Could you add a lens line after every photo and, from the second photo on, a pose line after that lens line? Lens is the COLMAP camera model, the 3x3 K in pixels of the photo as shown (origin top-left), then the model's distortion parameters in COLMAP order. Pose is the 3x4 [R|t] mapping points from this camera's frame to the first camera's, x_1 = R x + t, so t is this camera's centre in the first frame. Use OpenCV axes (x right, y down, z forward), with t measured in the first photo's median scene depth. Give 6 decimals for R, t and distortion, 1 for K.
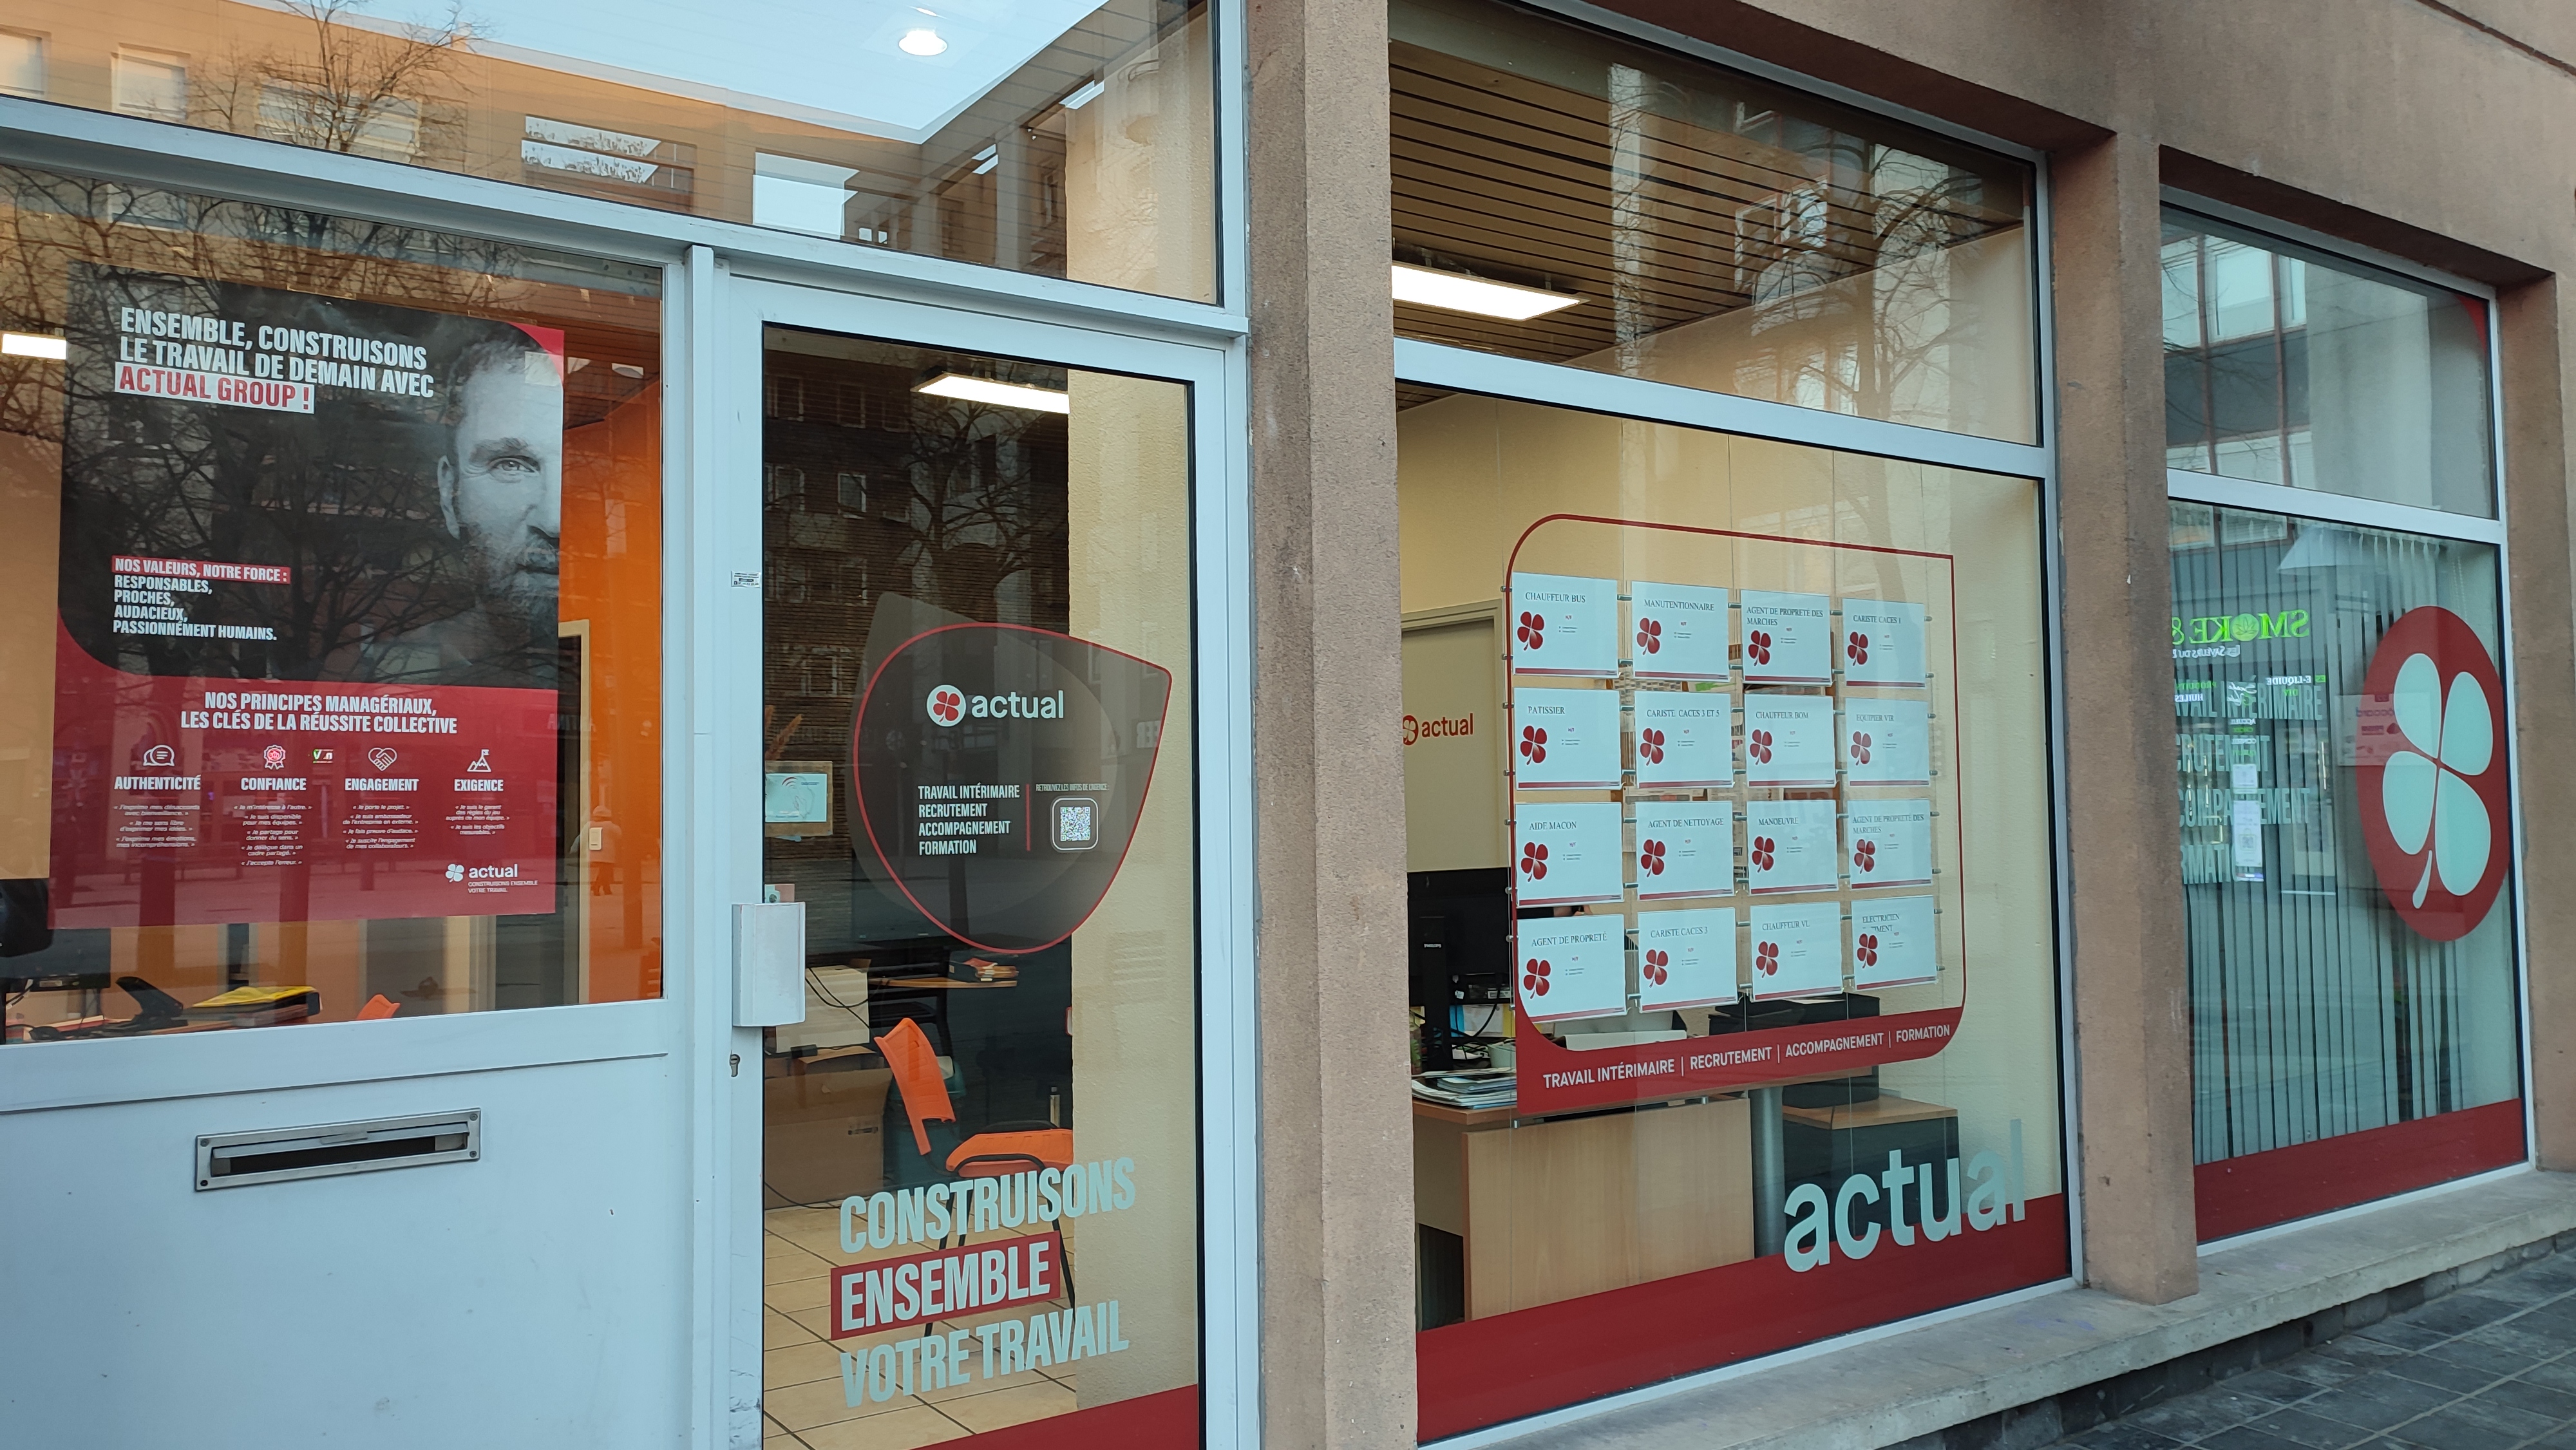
lens RADIAL K [[1841.9, 0, 1288.6], [0, 1841.9, 722.8], [0, 0, 1]] dist [0.022370, 0.009864]
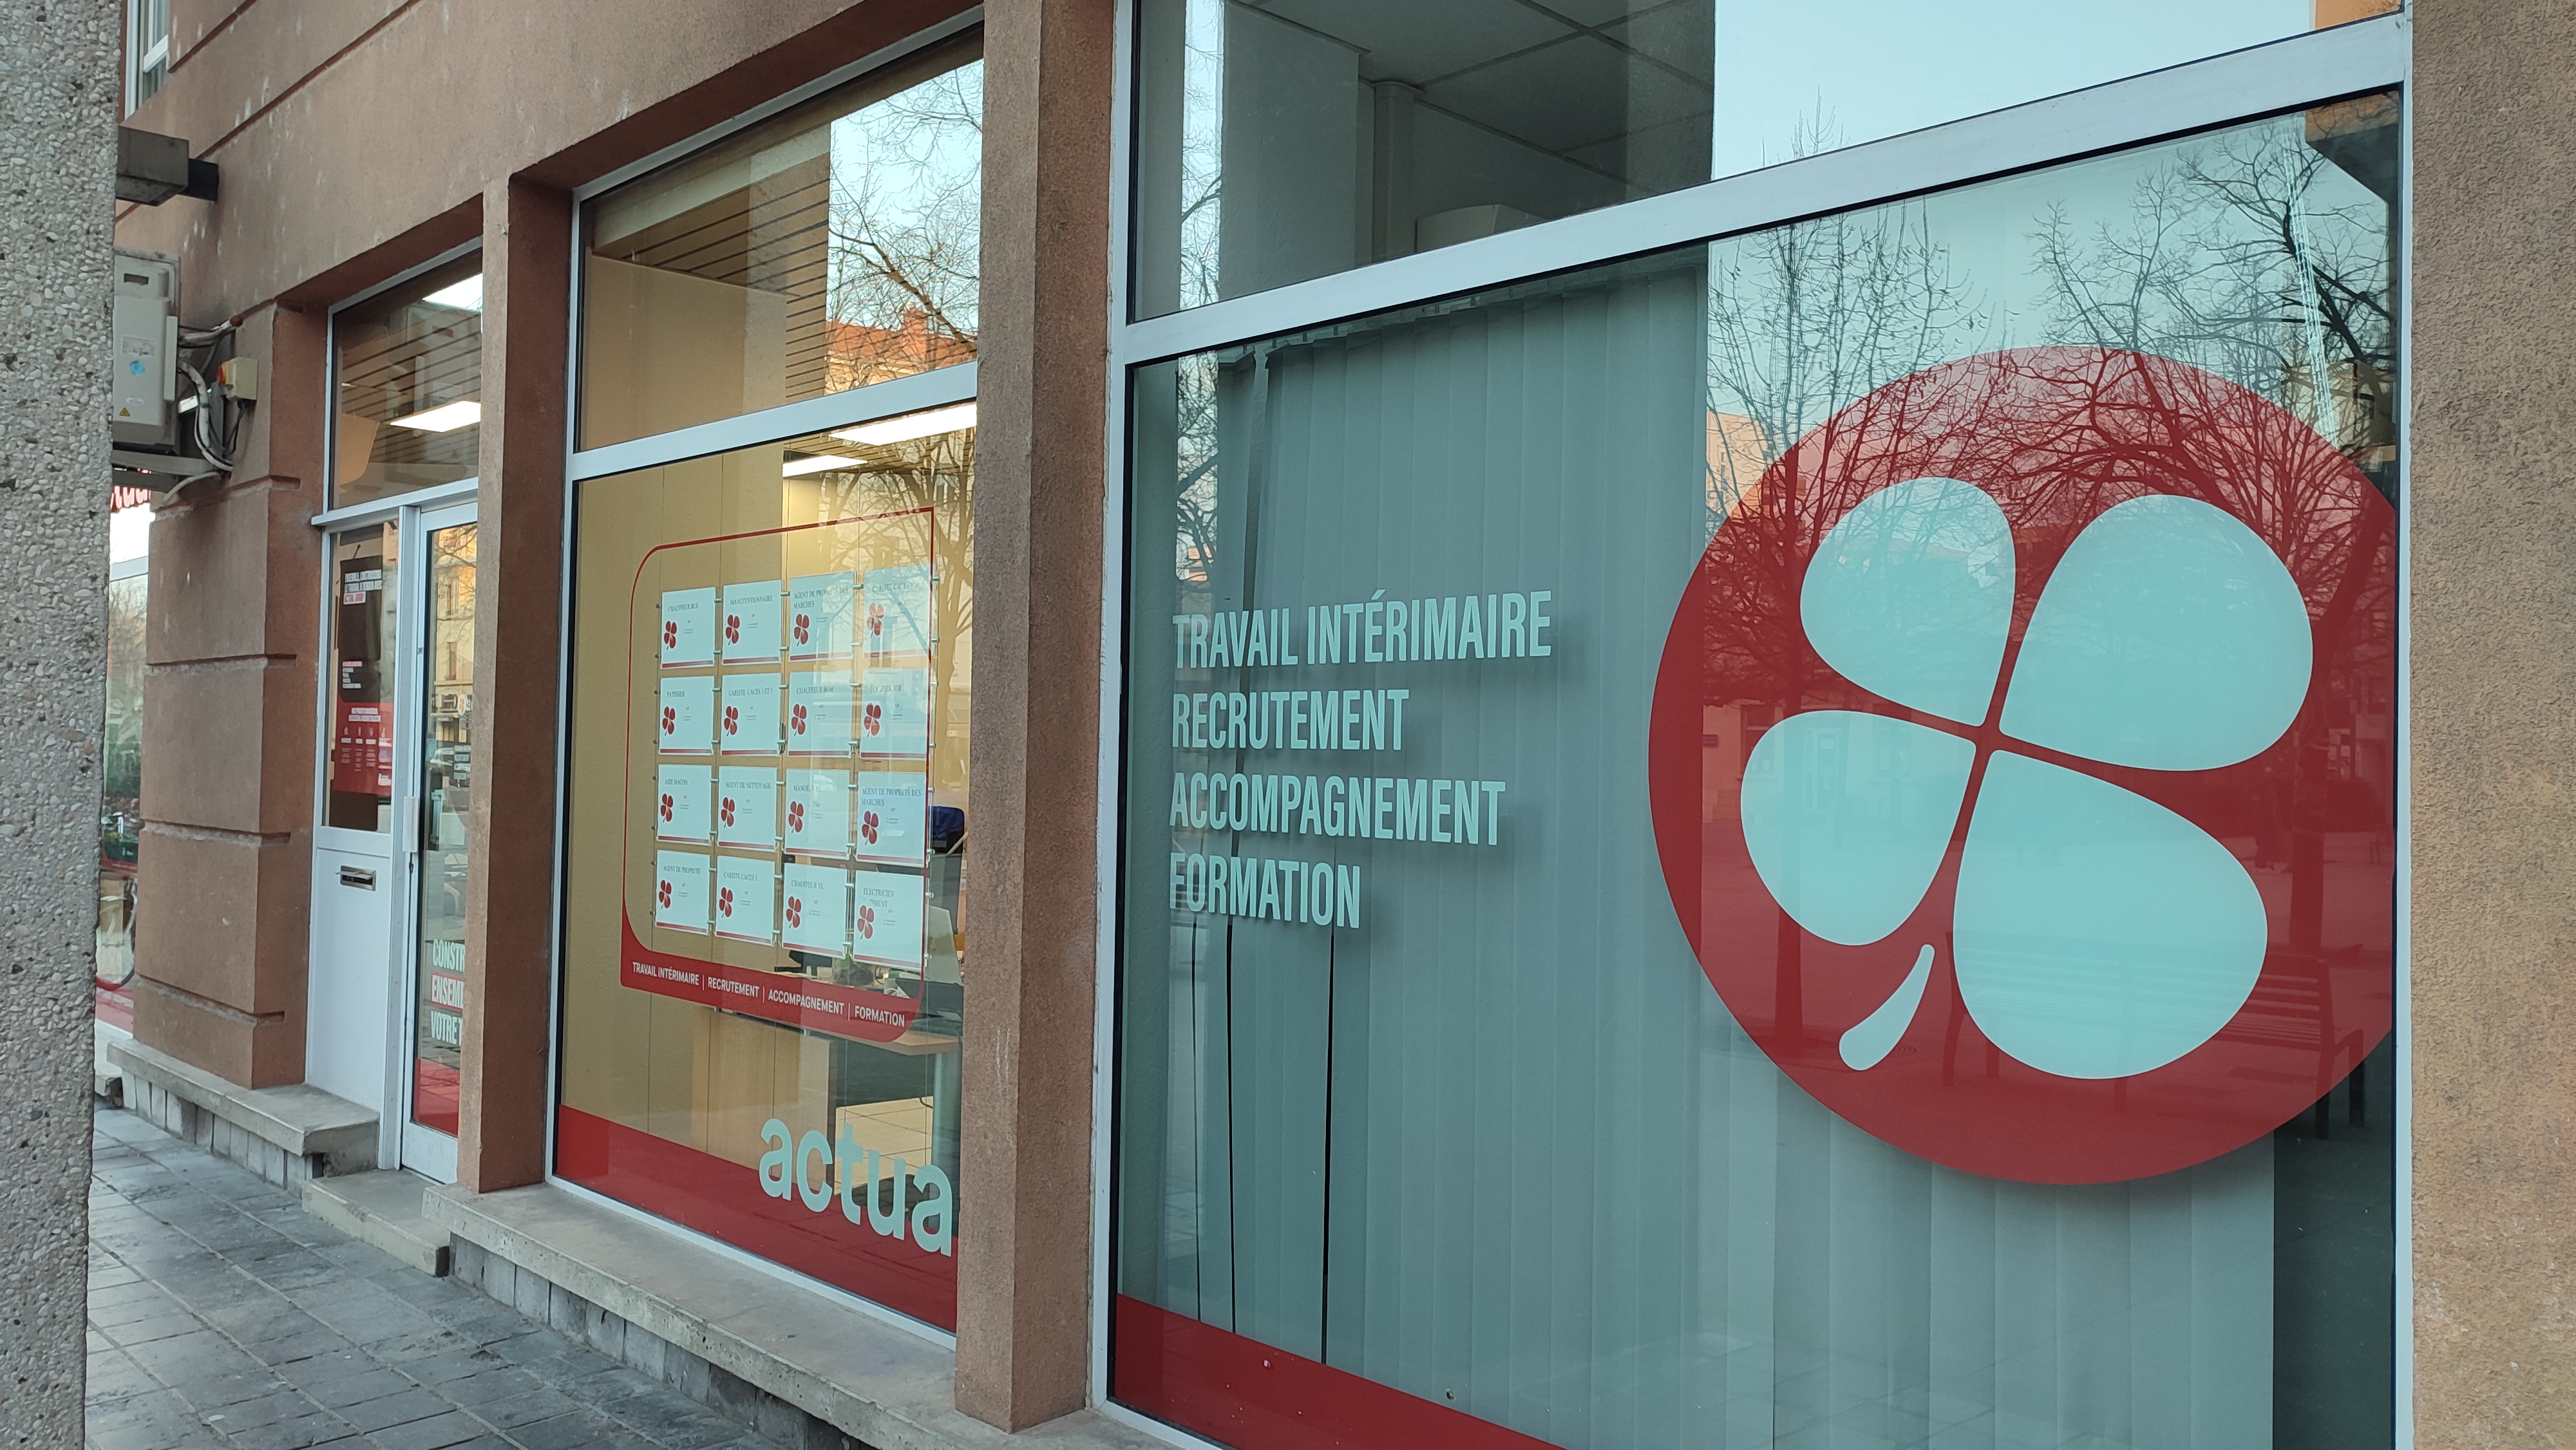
lens RADIAL K [[1841.9, 0, 1284.0], [0, 1841.9, 726.0], [0, 0, 1]] dist [0.022370, 0.009864]
pose [[0.177842, 0.000187, -0.984059, 1.940573], [0.026486, 0.999637, 0.004976, 0.026498], [0.983703, -0.026949, 0.177773, 1.522907]]
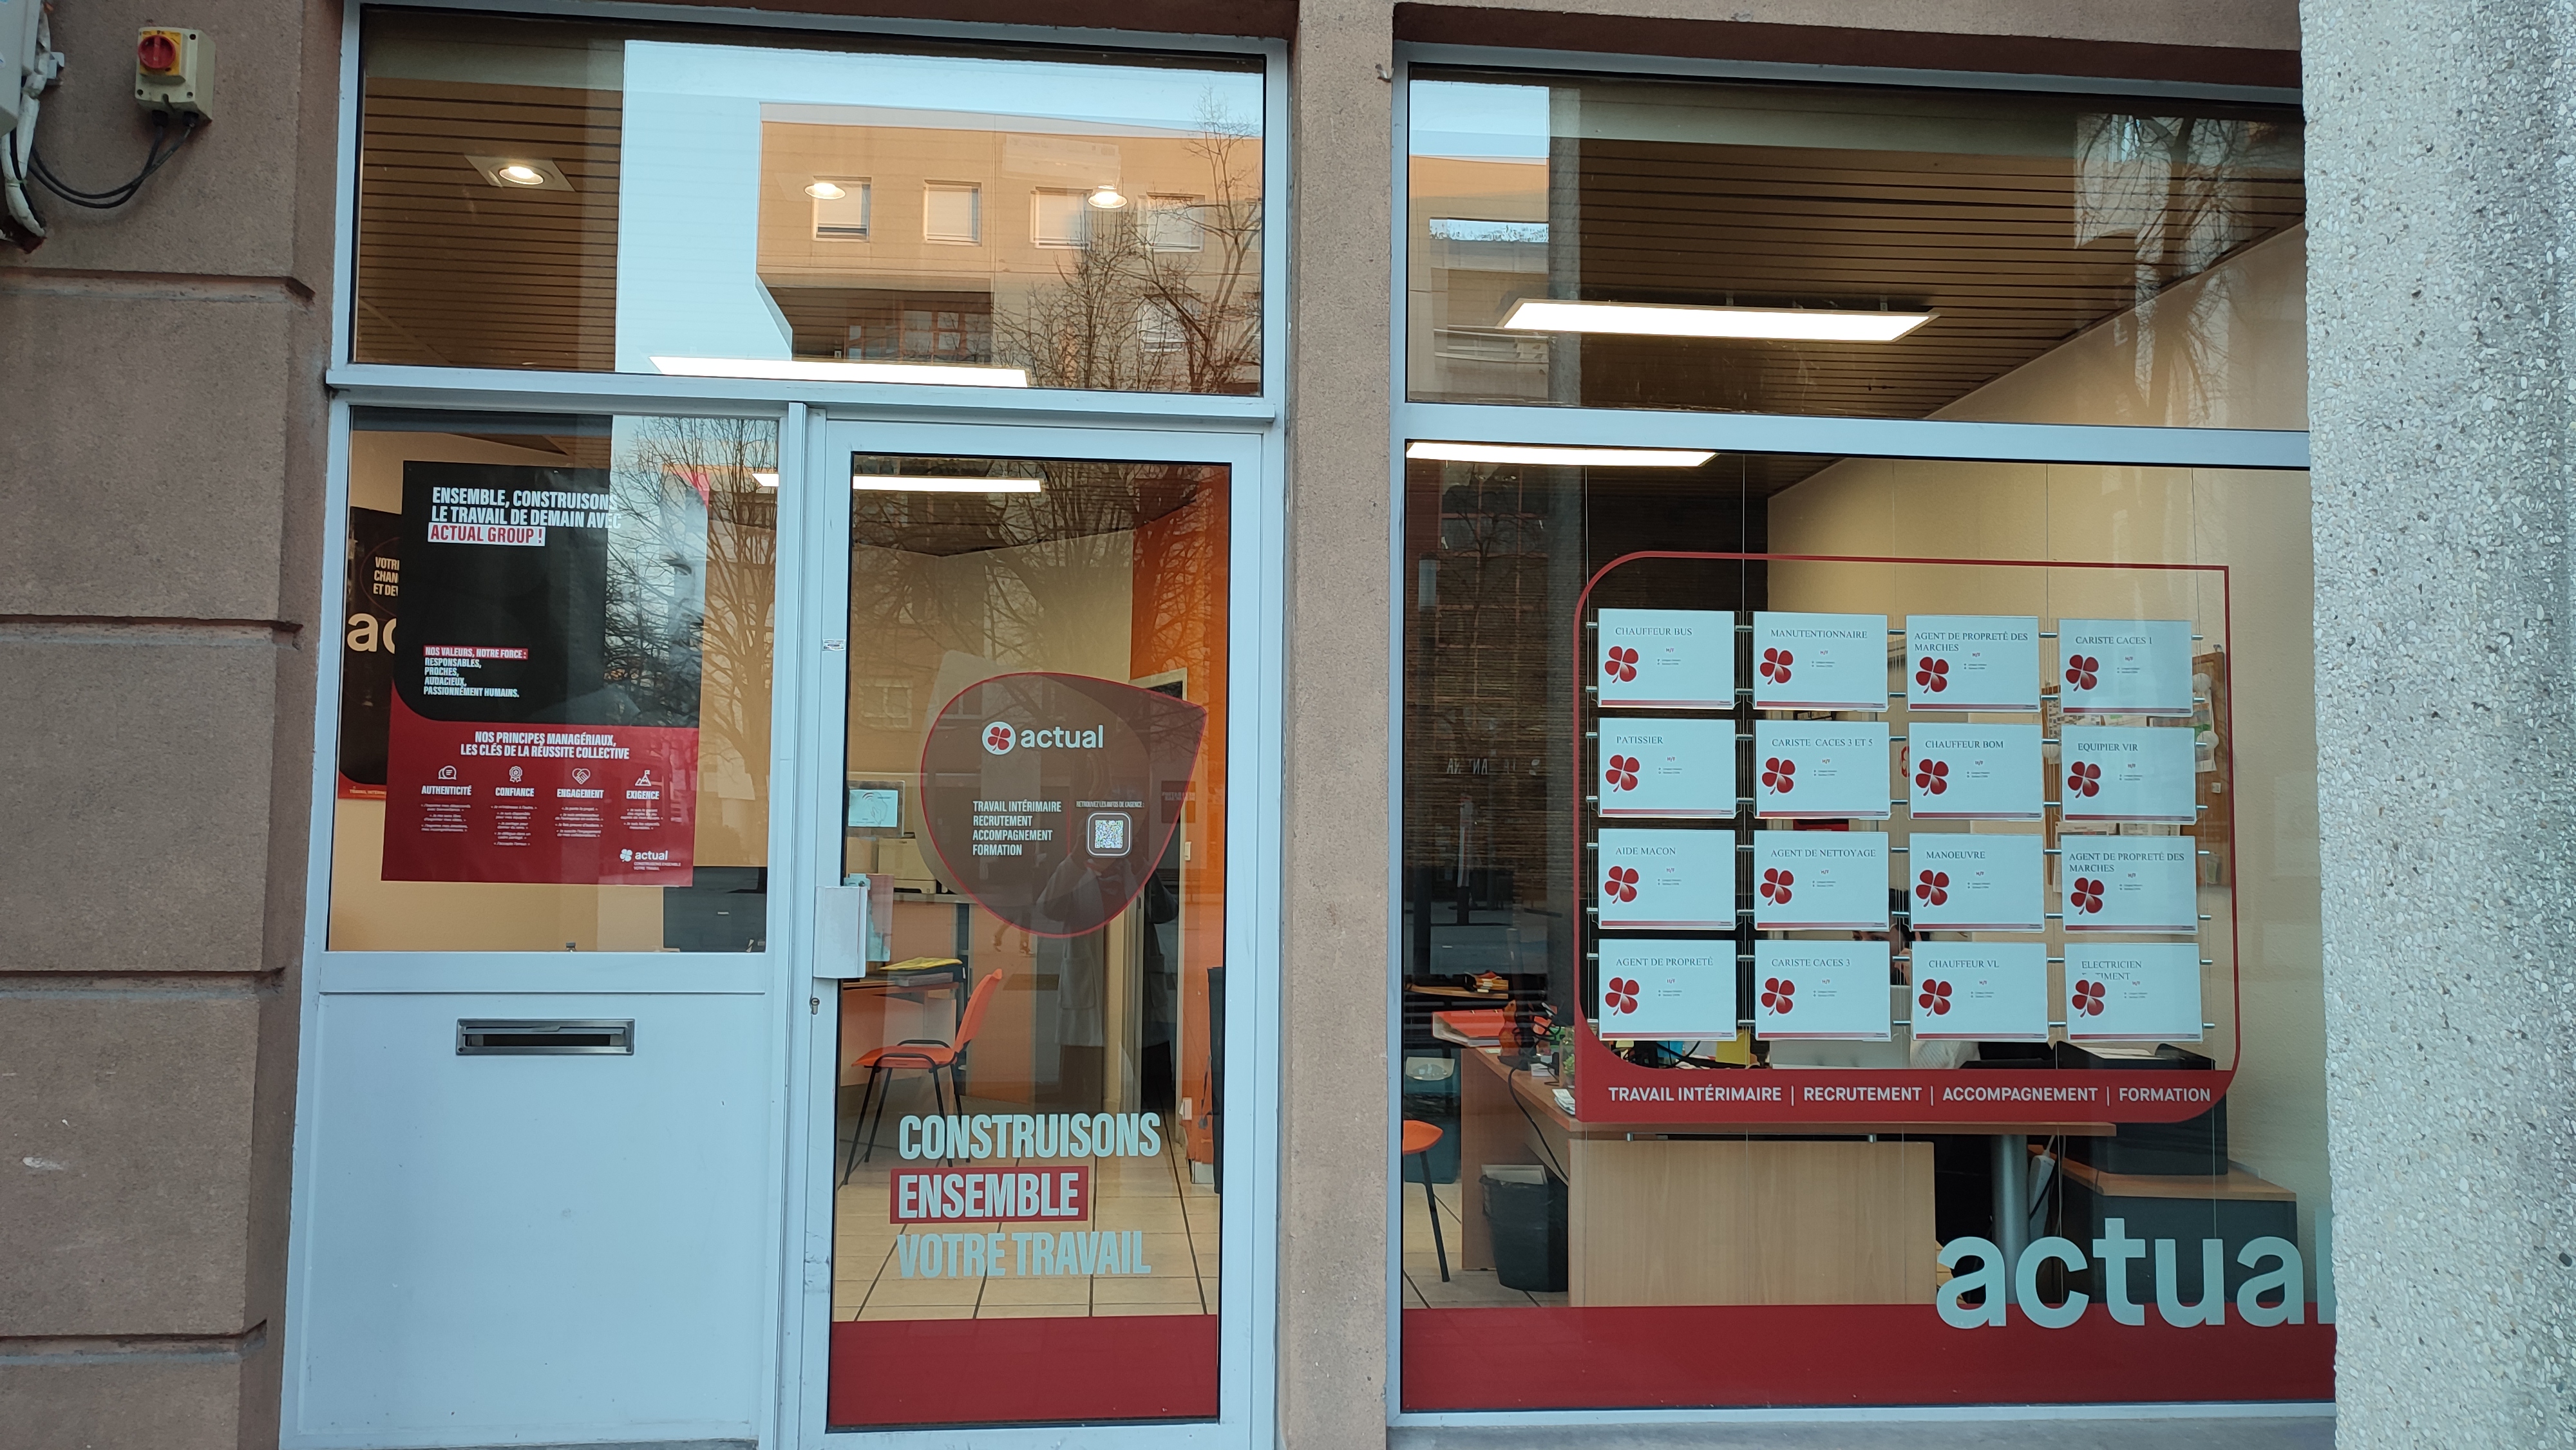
lens RADIAL K [[1841.9, 0, 1289.8], [0, 1841.9, 716.4], [0, 0, 1]] dist [0.022370, 0.009864]
pose [[0.873724, -0.009408, -0.486332, 0.606729], [-0.000320, 0.999802, -0.019916, 0.000967], [0.486423, 0.017557, 0.873547, -0.010646]]
